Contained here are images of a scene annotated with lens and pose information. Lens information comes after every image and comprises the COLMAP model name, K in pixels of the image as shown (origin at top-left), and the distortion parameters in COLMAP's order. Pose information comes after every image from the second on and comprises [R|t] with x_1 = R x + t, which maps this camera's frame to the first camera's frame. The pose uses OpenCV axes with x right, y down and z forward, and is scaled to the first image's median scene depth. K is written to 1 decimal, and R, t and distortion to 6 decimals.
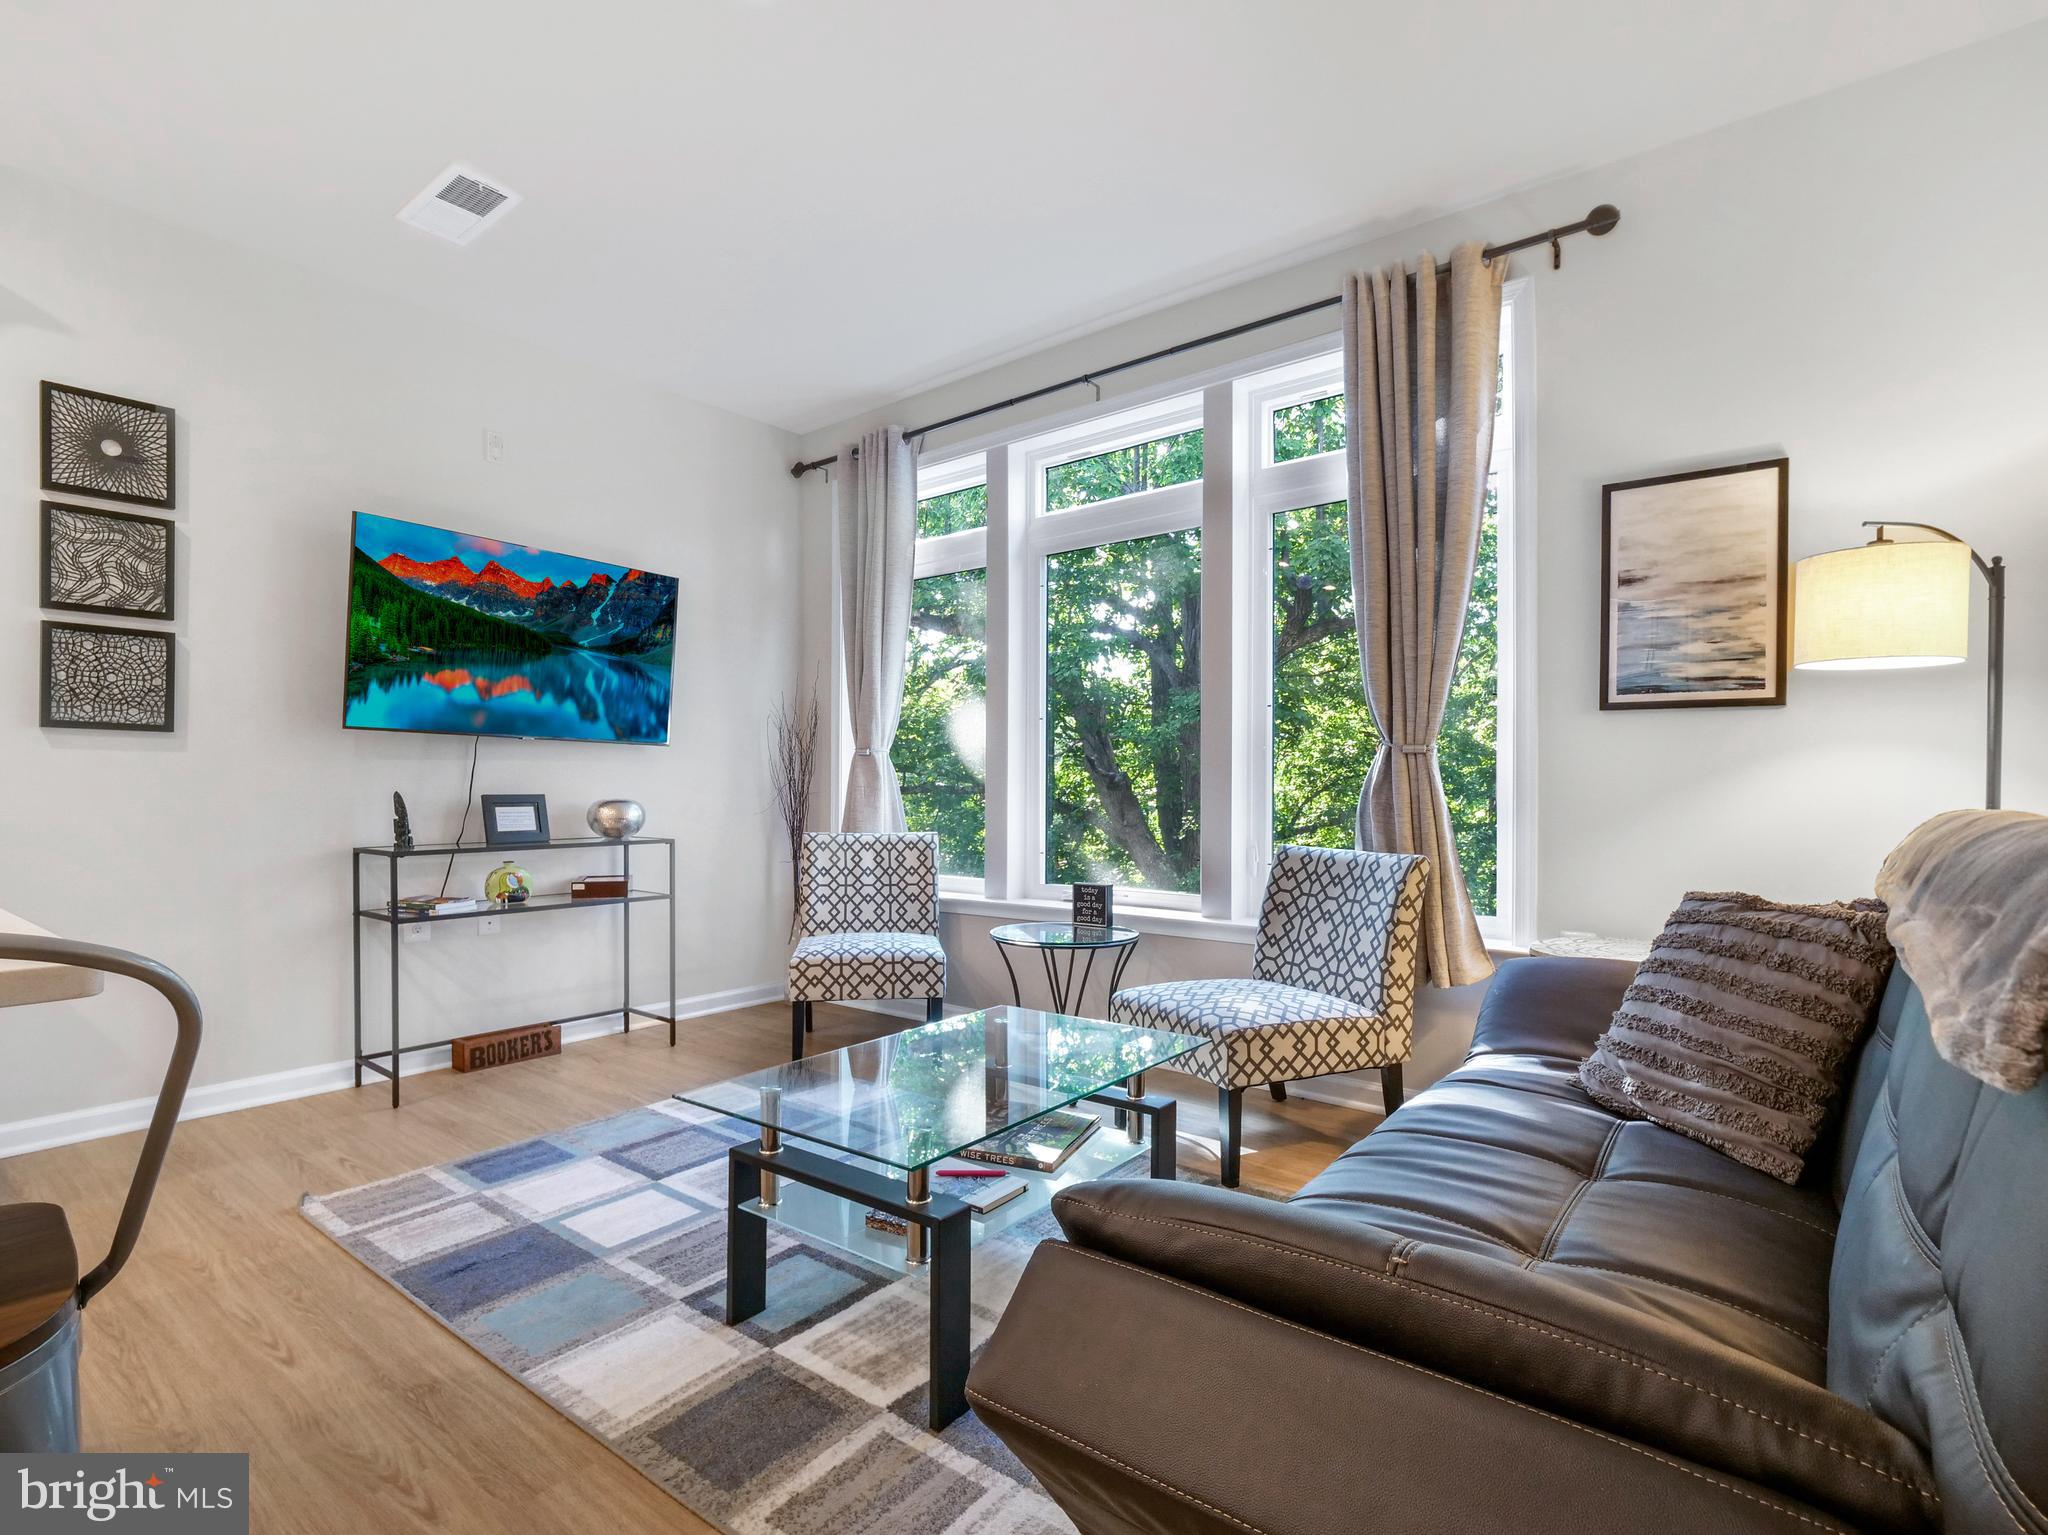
lens RADIAL K [[1022.2, 0, 1027.0], [0, 1022.2, 786.8], [0, 0, 1]] dist [-0.002351, -0.002461]
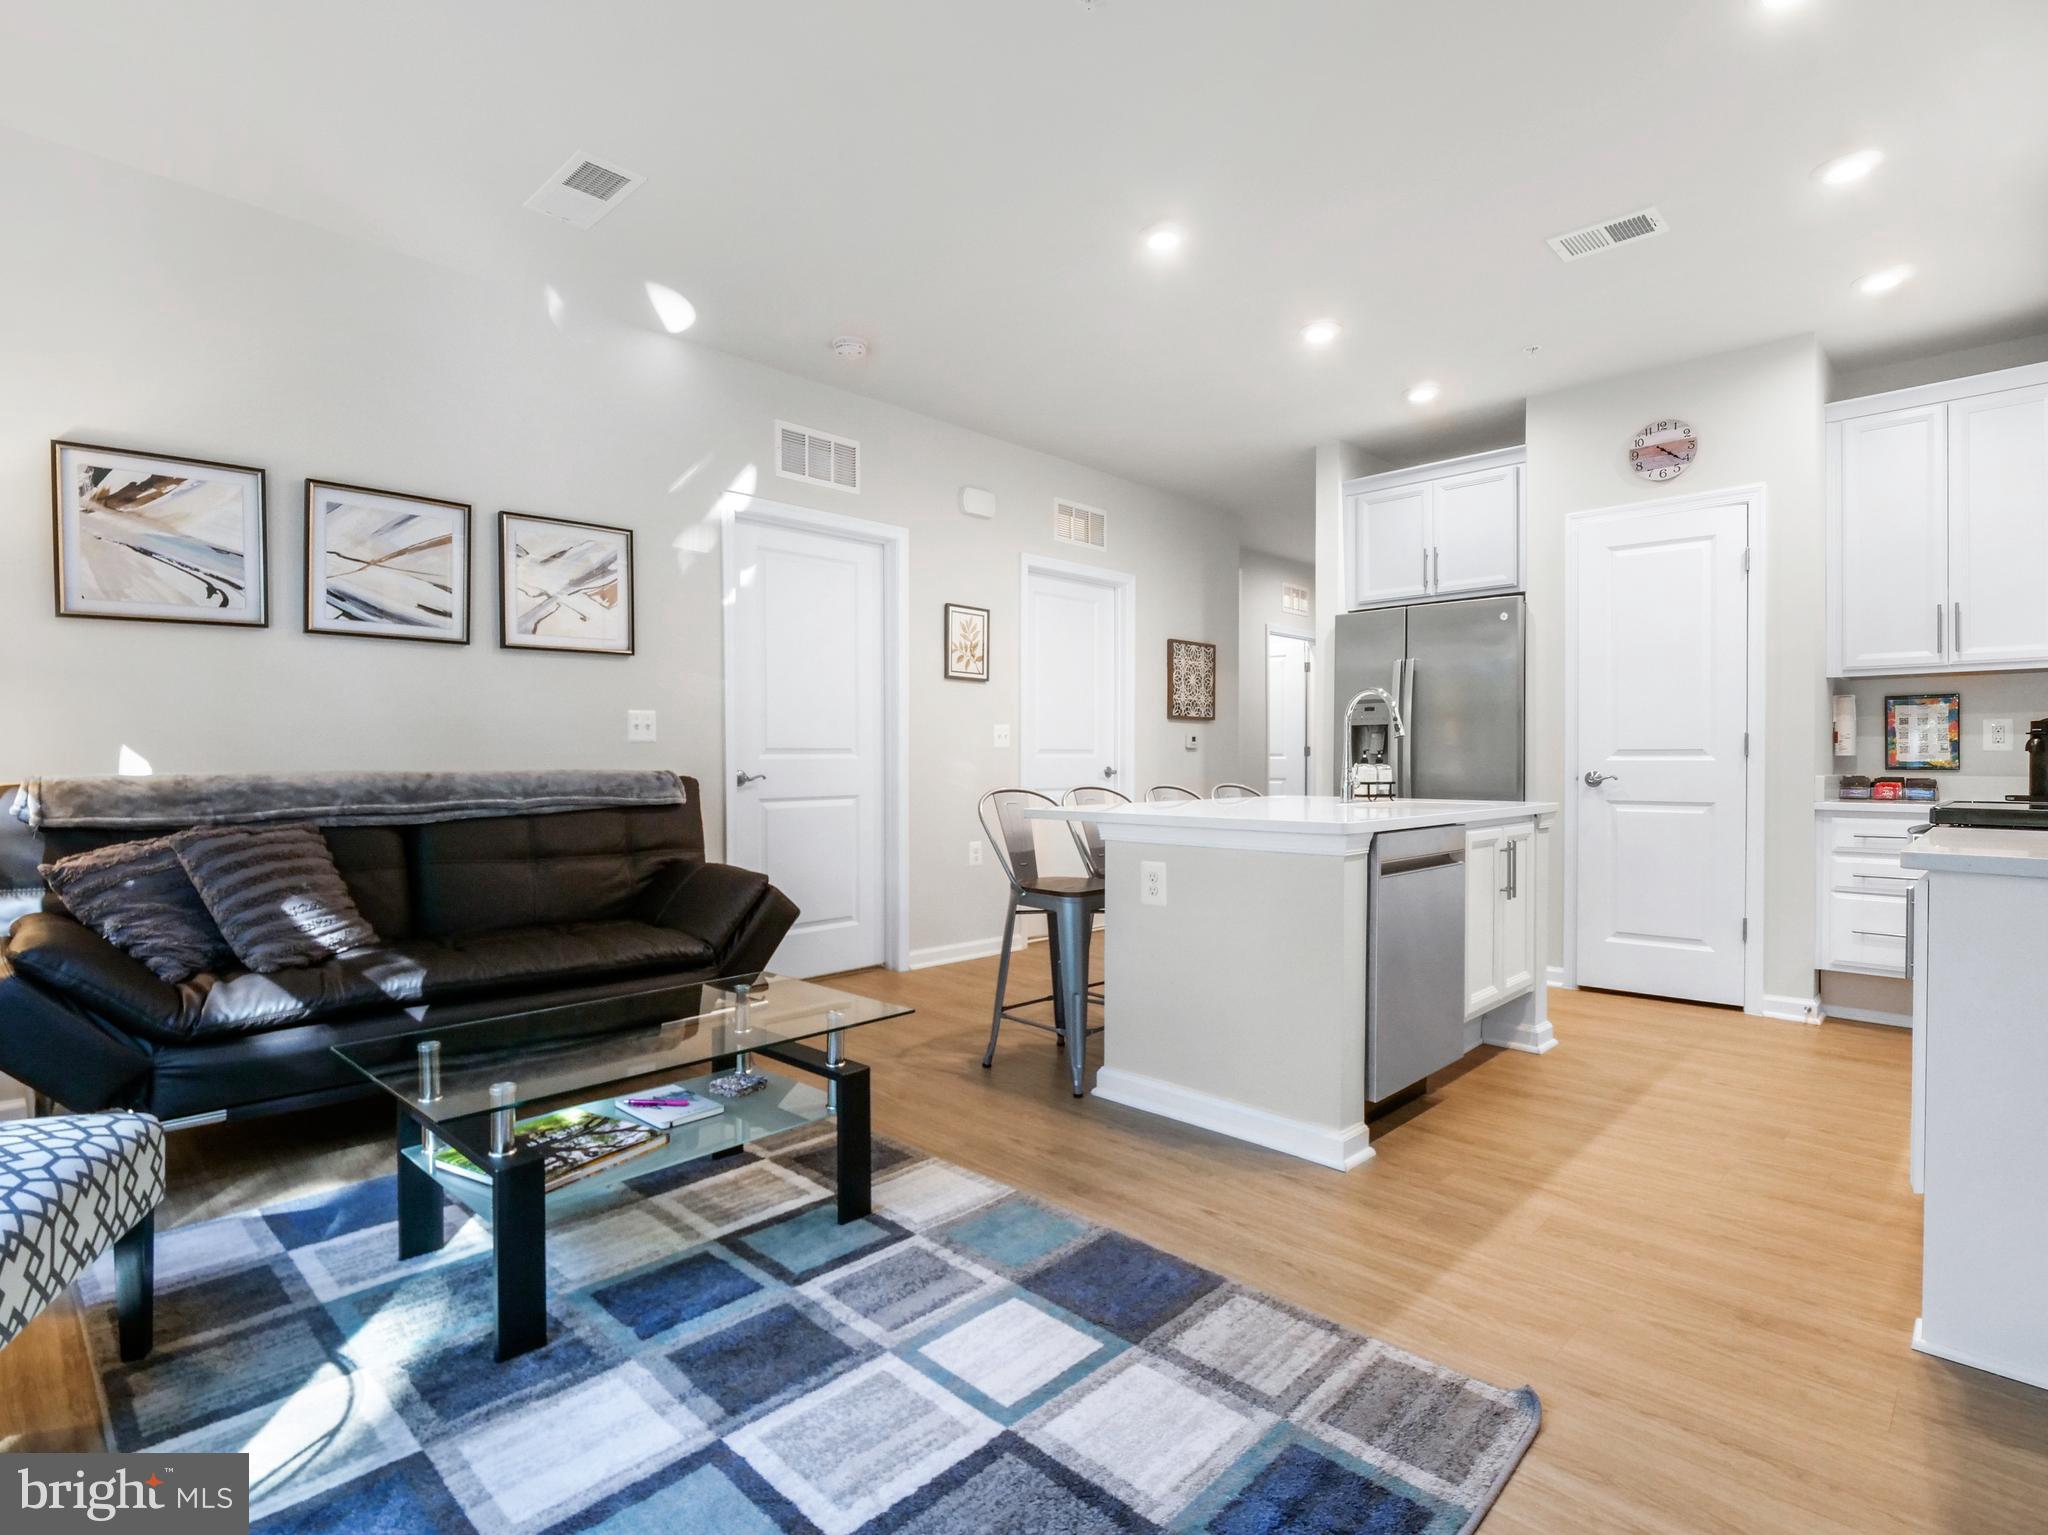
lens RADIAL K [[1022.2, 0, 1062.8], [0, 1022.2, 764.4], [0, 0, 1]] dist [-0.002351, -0.002461]
pose [[-0.998416, -0.001474, 0.056243, -0.369785], [-0.001591, 0.999997, -0.002039, 0.003015], [-0.056239, -0.002125, -0.998415, 1.373170]]
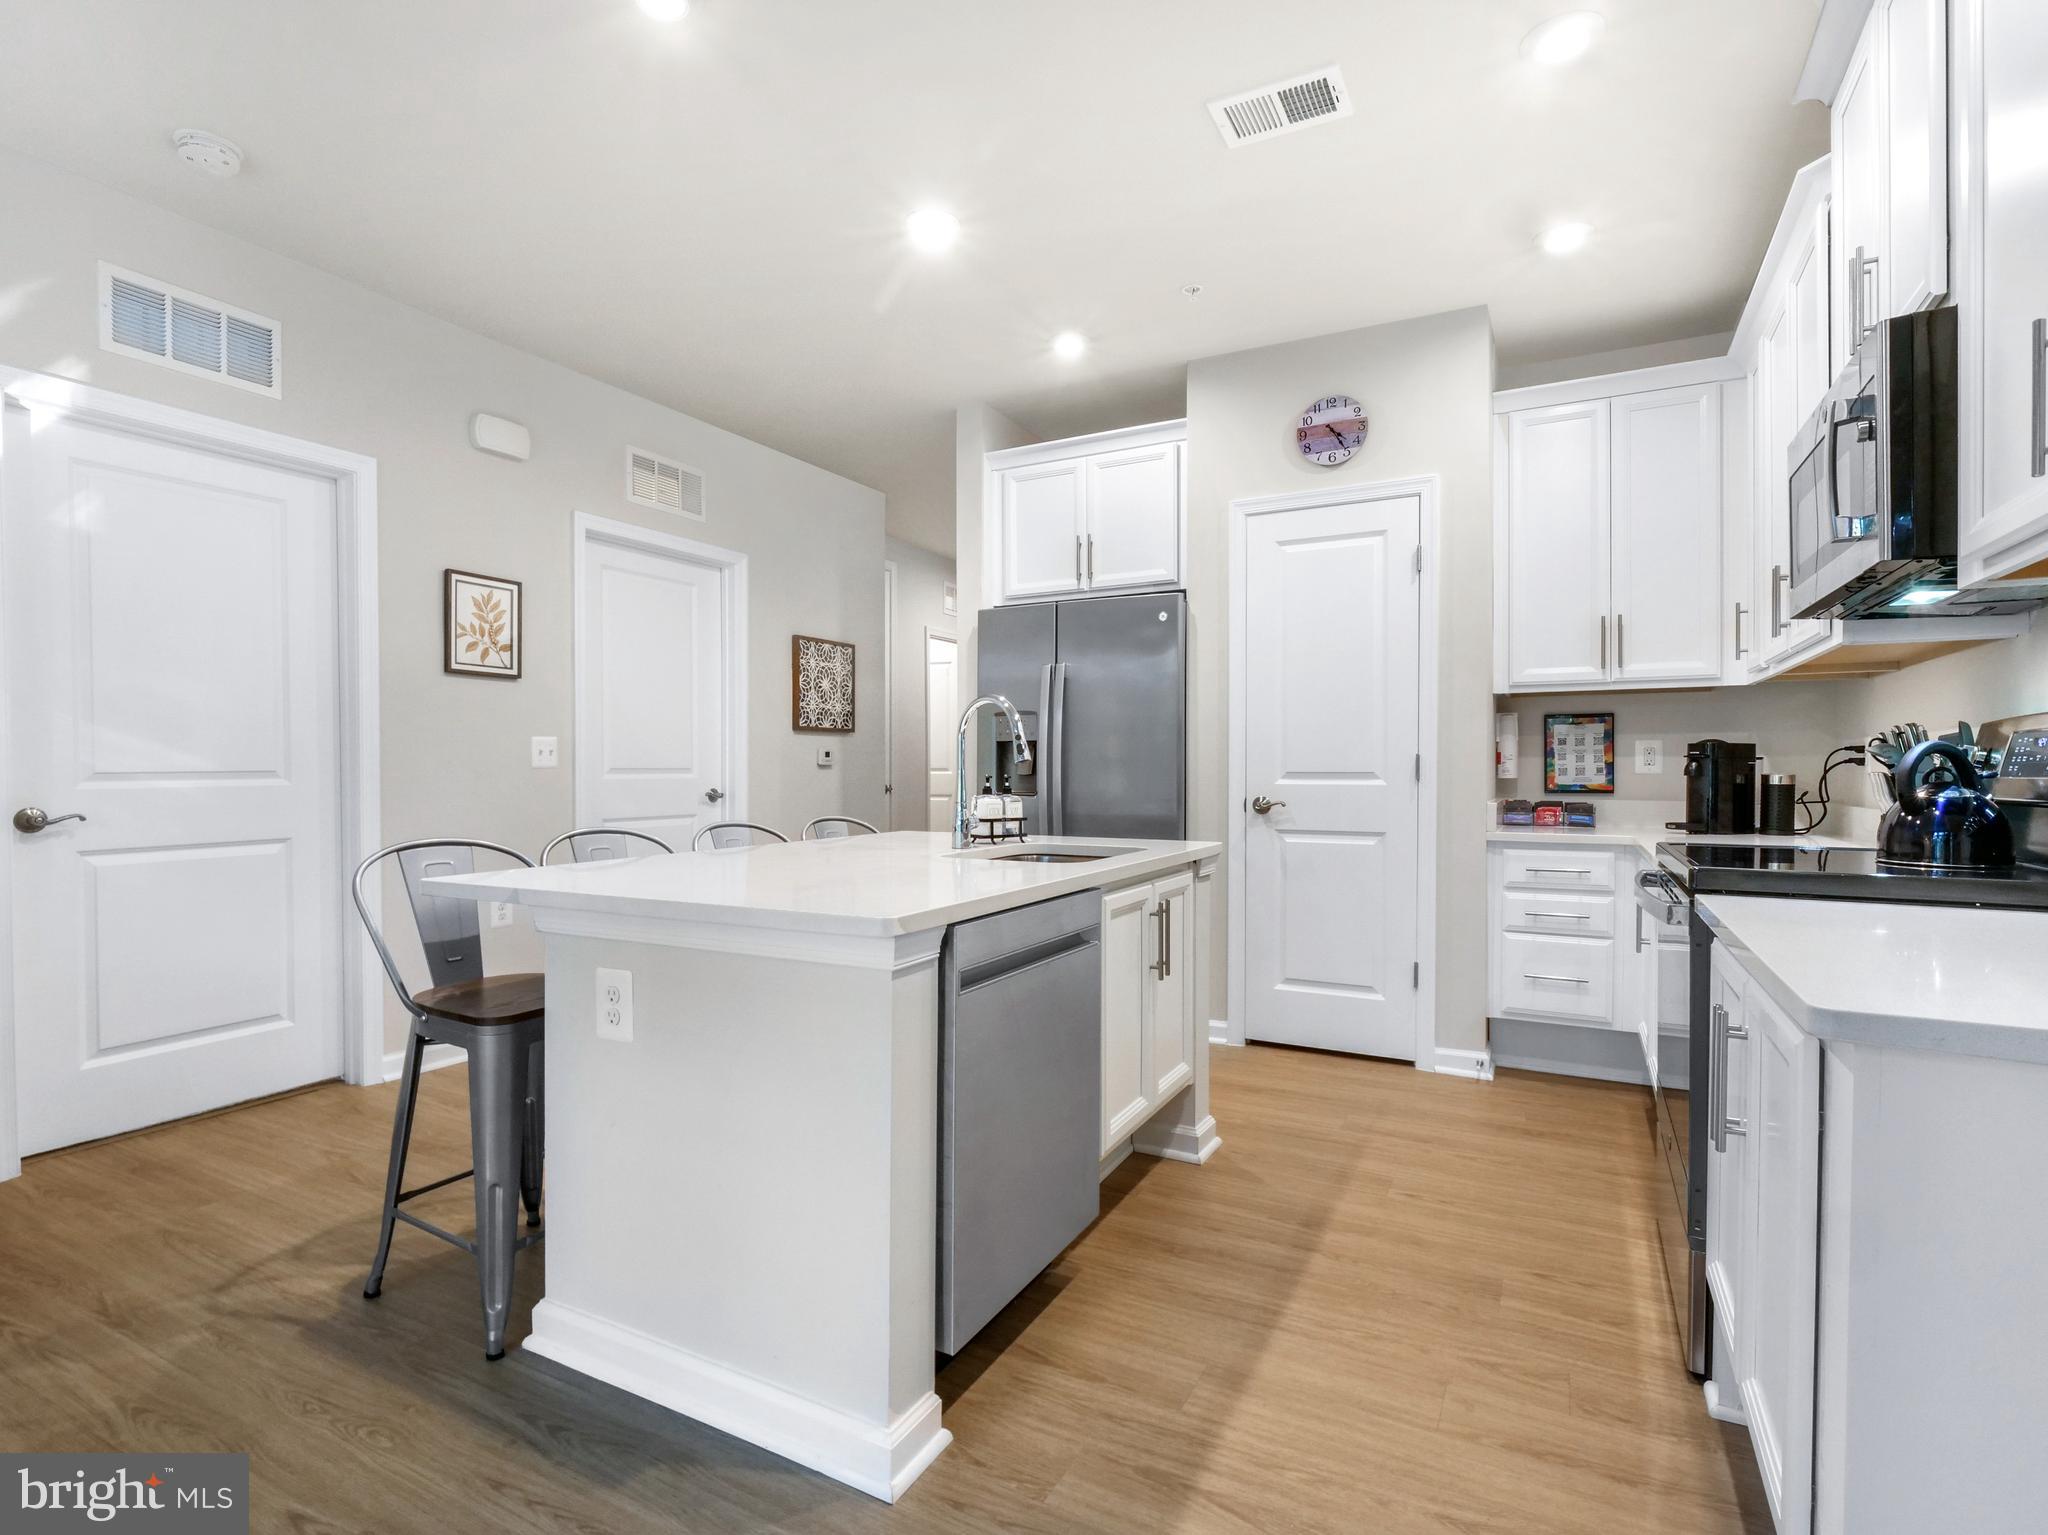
lens RADIAL K [[1022.2, 0, 1000.5], [0, 1022.2, 769.2], [0, 0, 1]] dist [-0.002351, -0.002461]
pose [[-0.983623, -0.001981, -0.180229, -0.508774], [-0.001047, 0.999986, -0.005277, -0.019705], [0.180237, -0.005002, -0.983610, 1.042093]]
